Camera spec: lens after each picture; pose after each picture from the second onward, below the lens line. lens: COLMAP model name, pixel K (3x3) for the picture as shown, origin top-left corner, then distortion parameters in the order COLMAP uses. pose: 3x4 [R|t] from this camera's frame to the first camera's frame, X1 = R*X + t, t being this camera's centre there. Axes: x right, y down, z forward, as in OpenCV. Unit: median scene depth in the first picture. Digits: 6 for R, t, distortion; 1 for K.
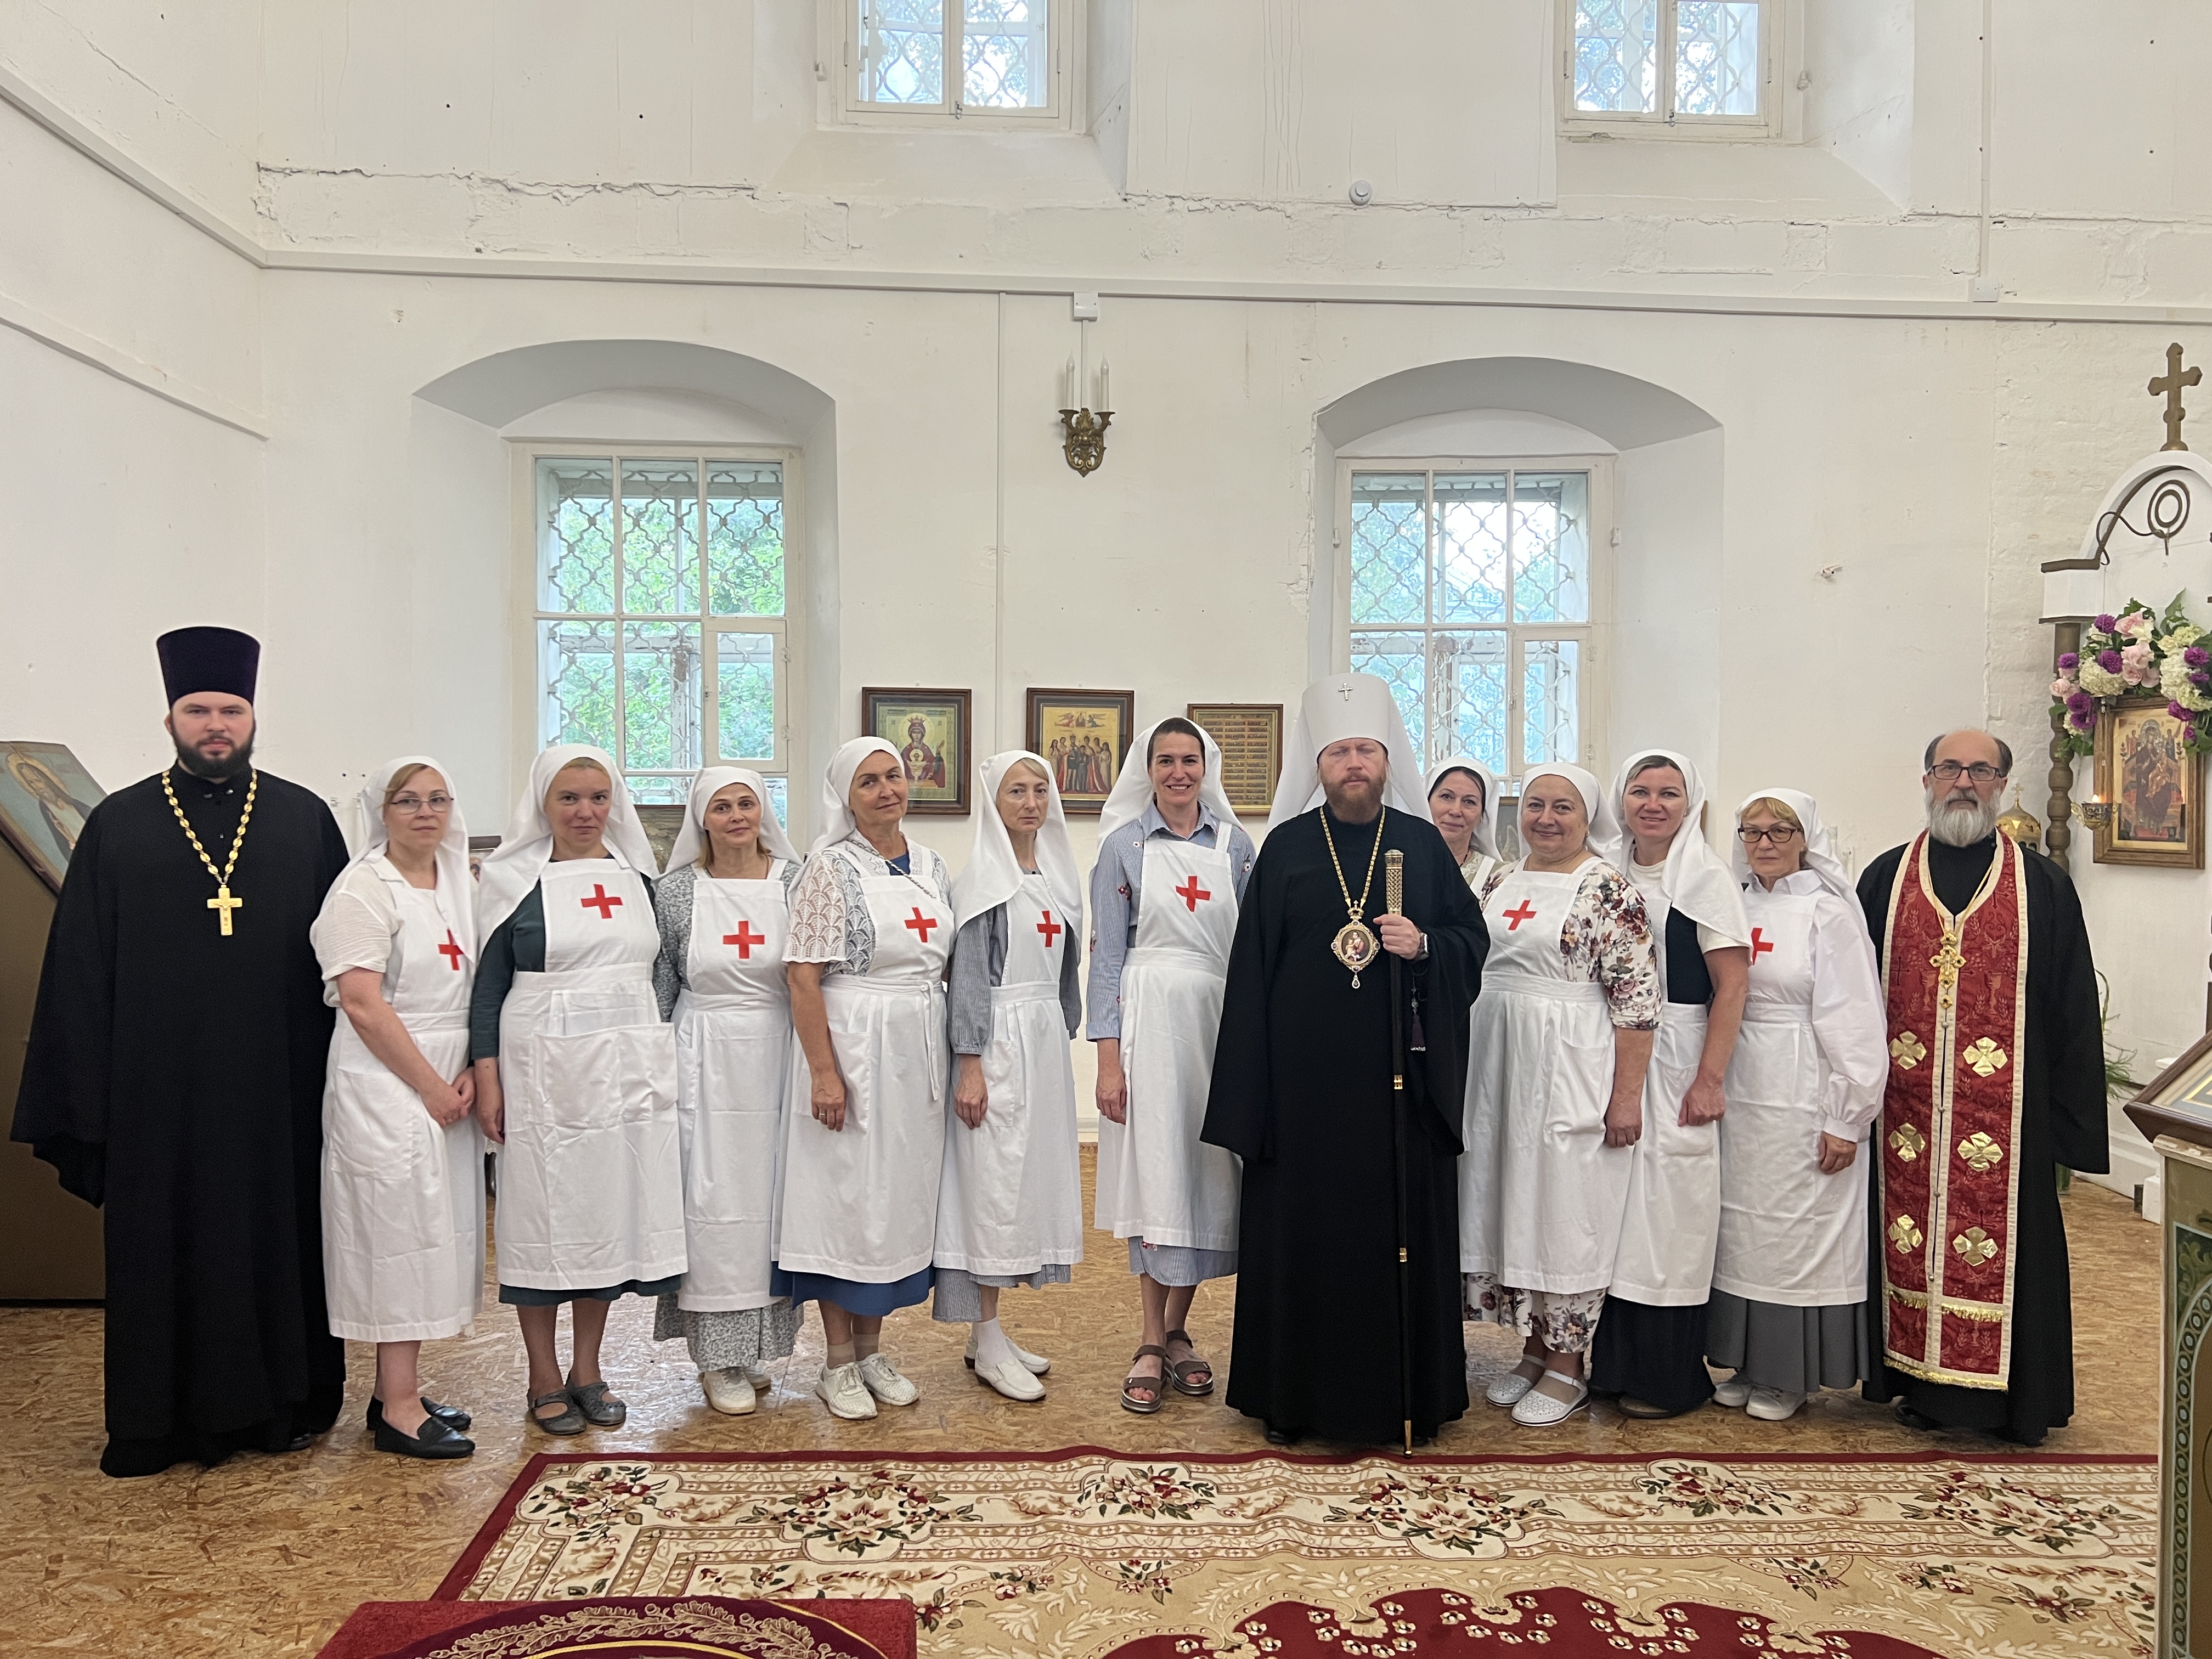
lens RADIAL K [[1683.4, 0, 1088.9], [0, 1683.4, 831.2], [0, 0, 1]] dist [0.055356, -0.052274]
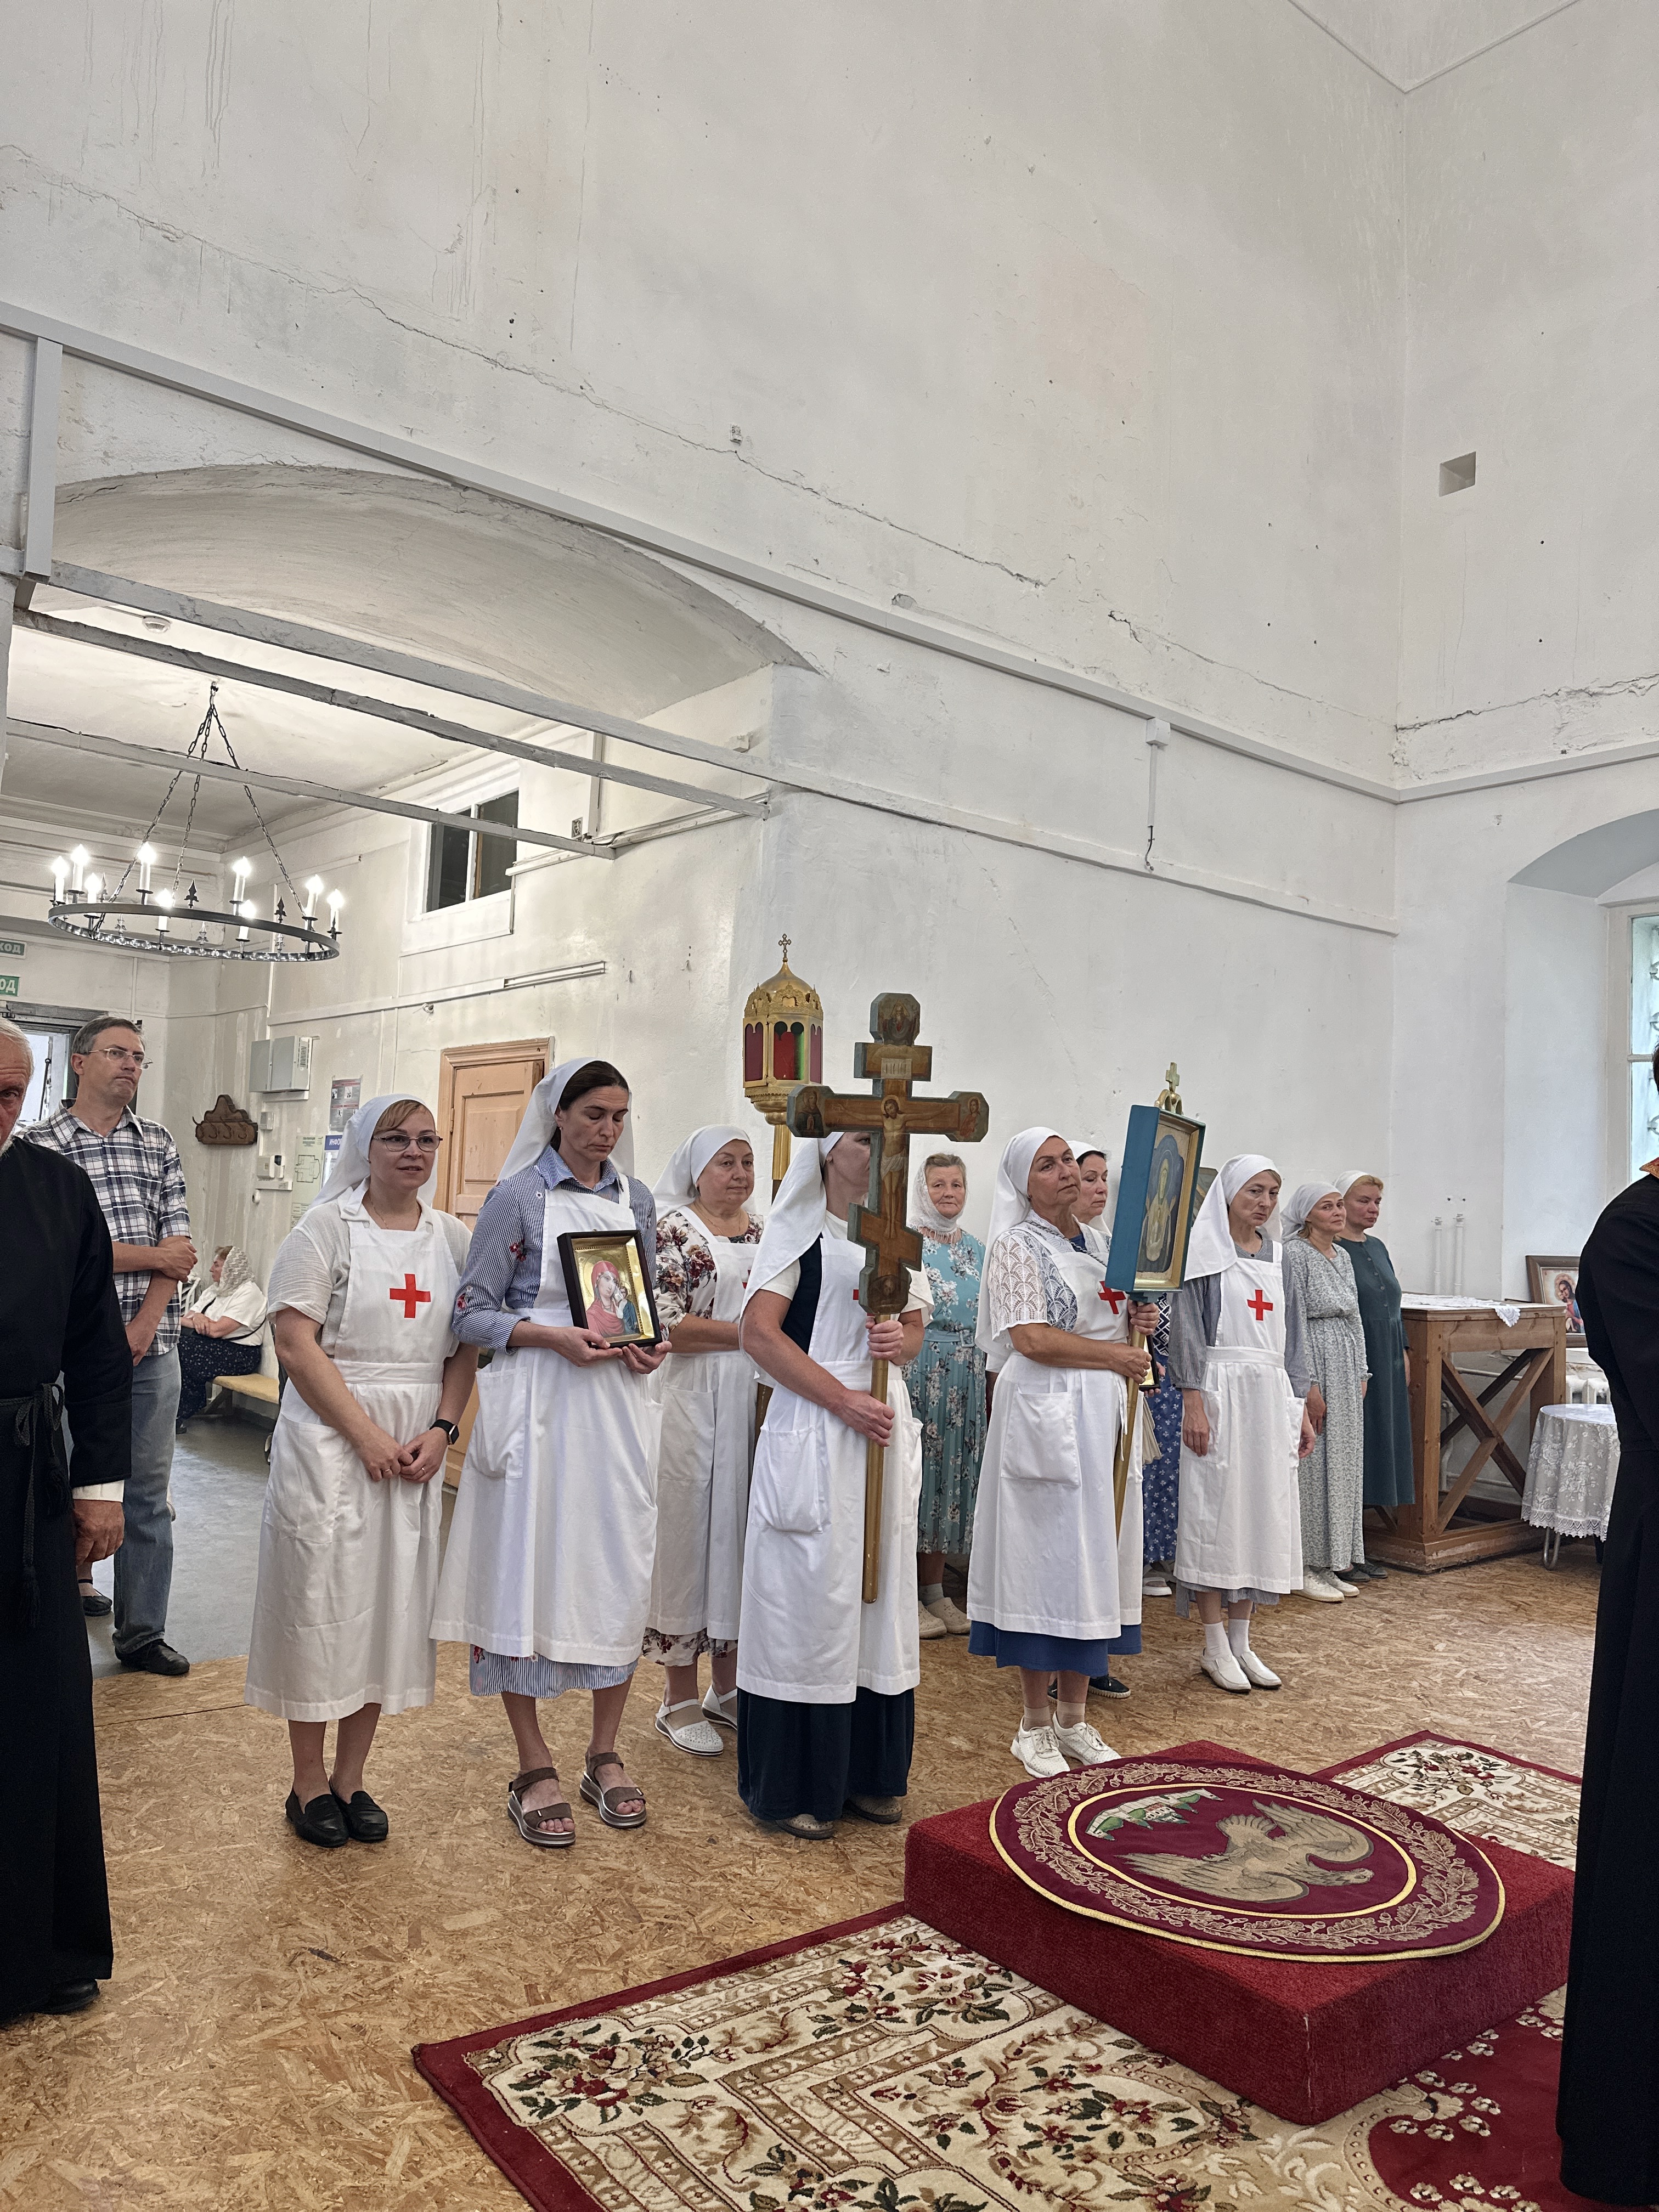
lens RADIAL K [[1559.3, 0, 829.9], [0, 1559.3, 1122.6], [0, 0, 1]] dist [0.082132, -0.079534]
pose [[0.611307, -0.034602, -0.790637, 0.199707], [-0.044440, 0.995966, -0.077949, 0.021771], [0.790145, 0.082786, 0.607303, -0.044652]]
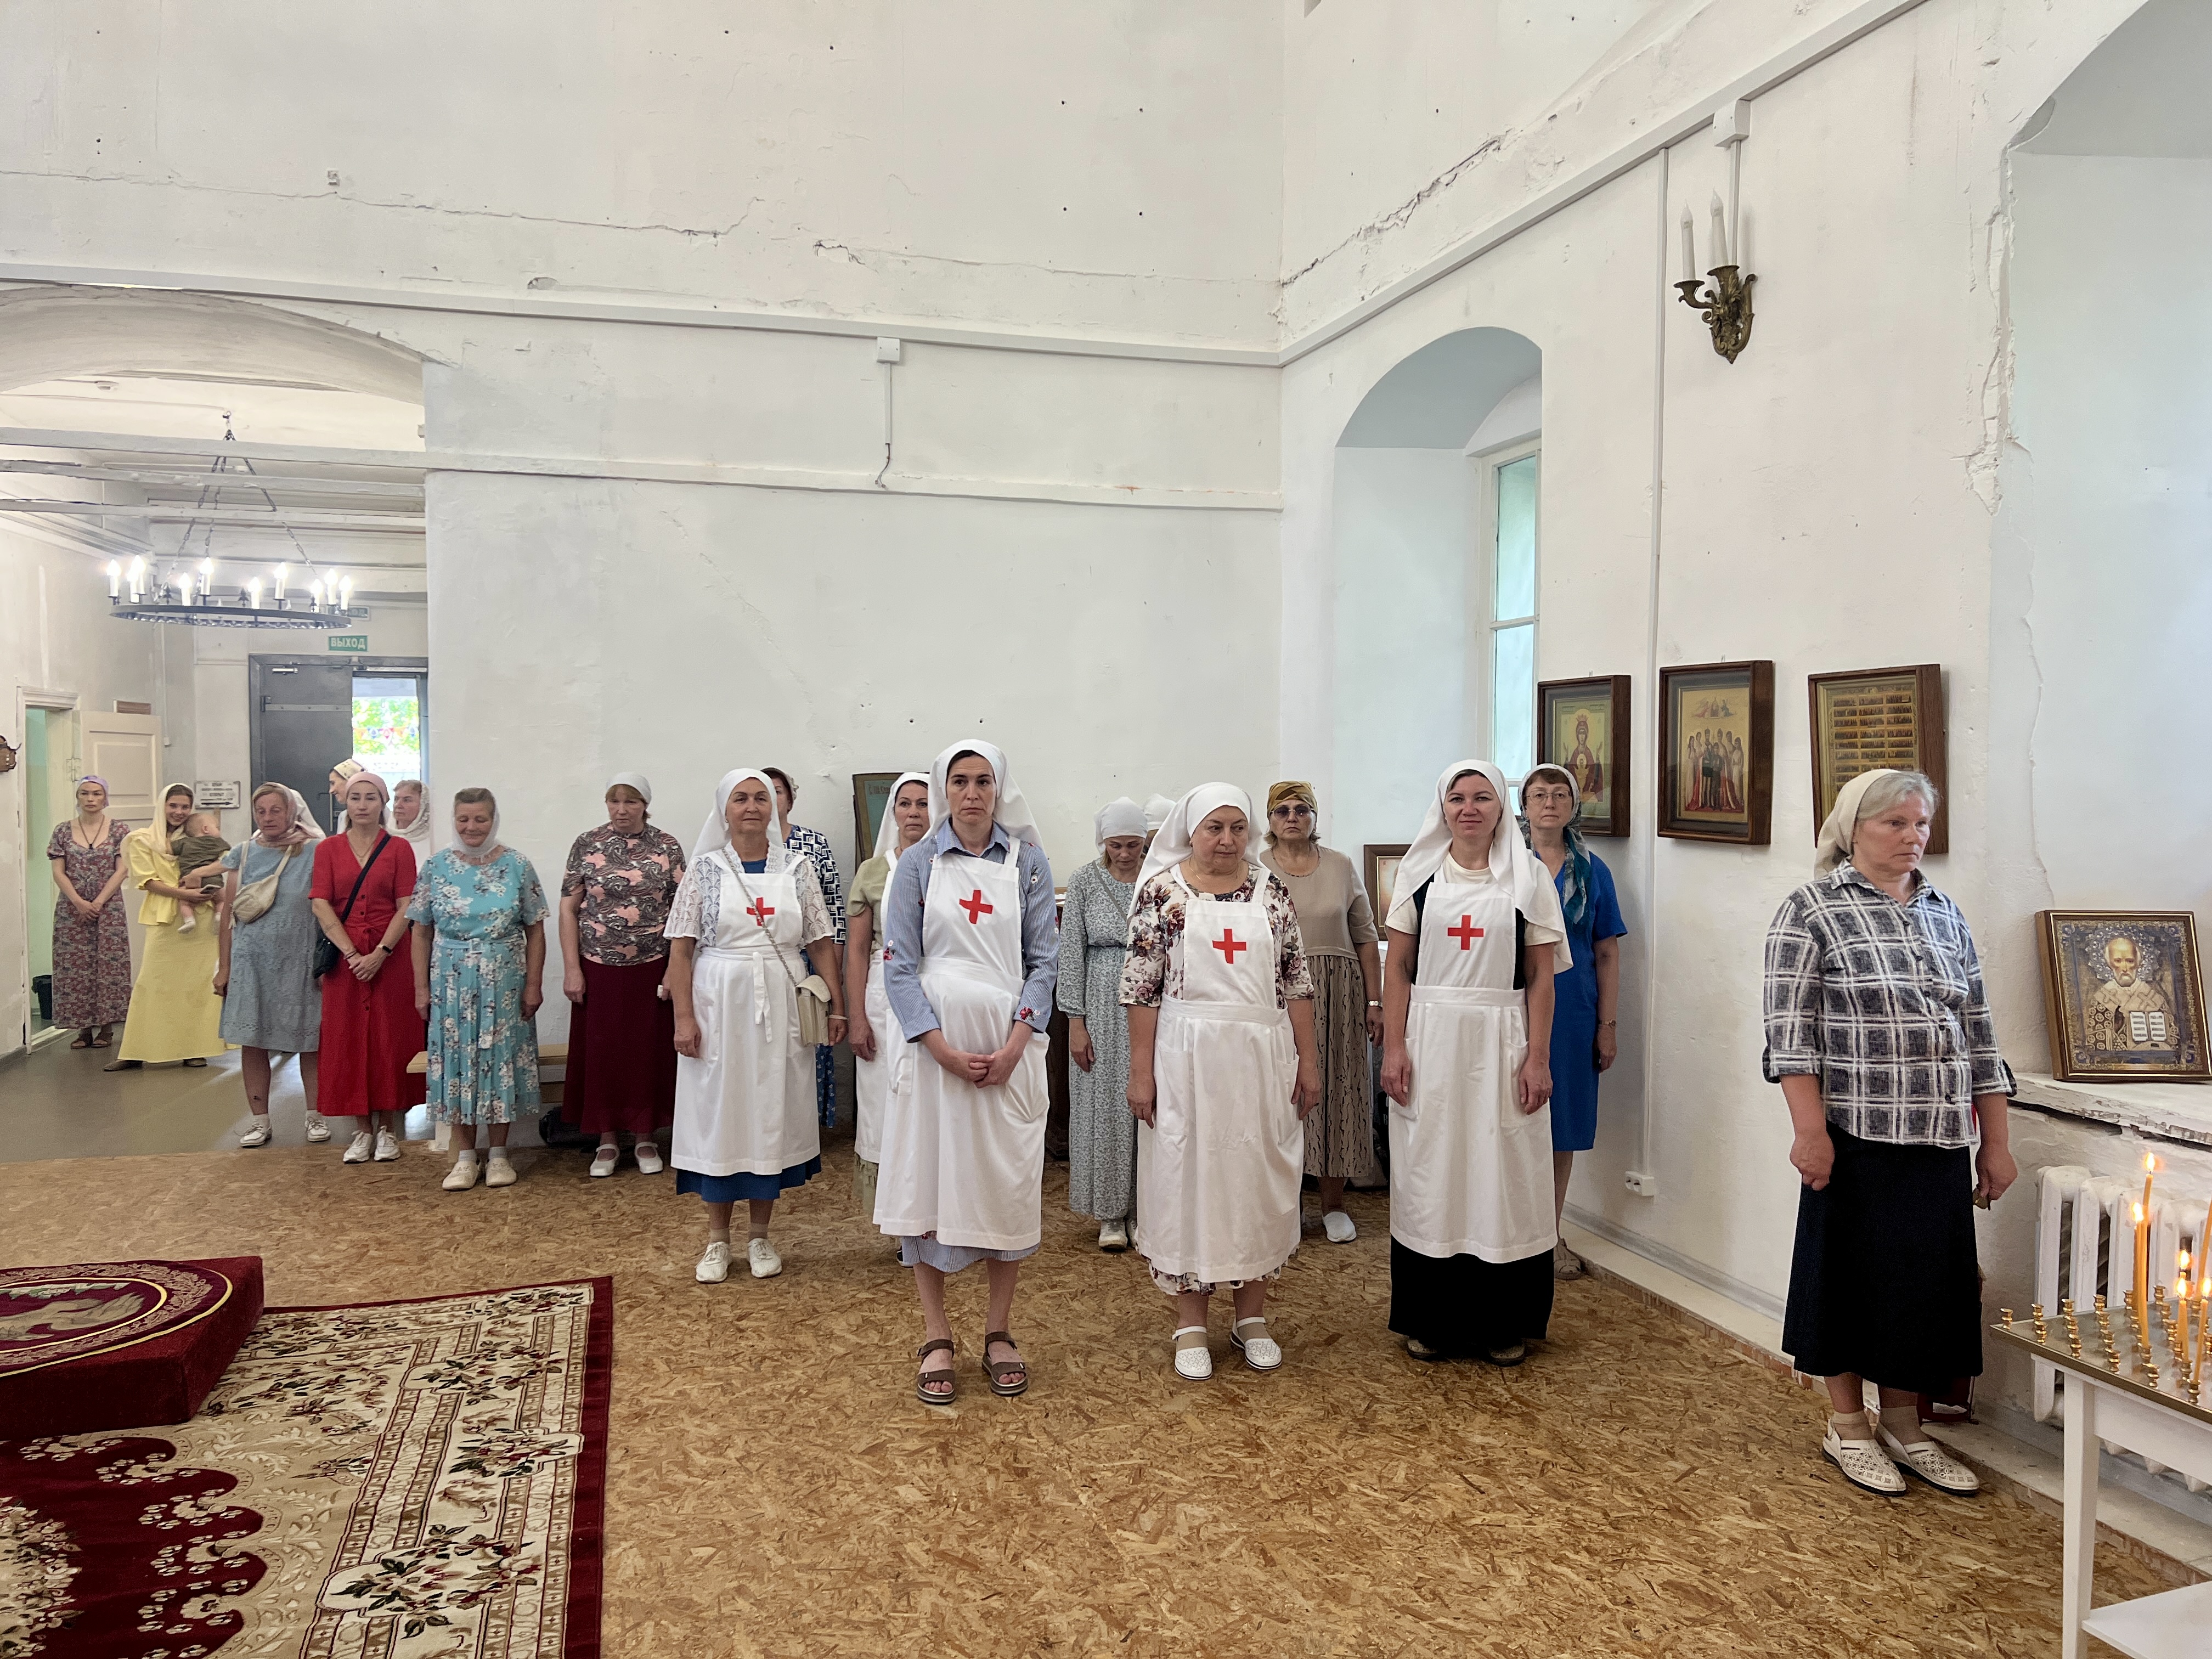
lens RADIAL K [[1662.5, 0, 1110.2], [0, 1662.5, 826.8], [0, 0, 1]] dist [0.042813, -0.043132]
pose [[0.243712, 0.021269, -0.969614, 0.677212], [-0.015431, 0.999718, 0.018051, -0.026505], [0.969725, 0.010563, 0.243972, 0.630930]]
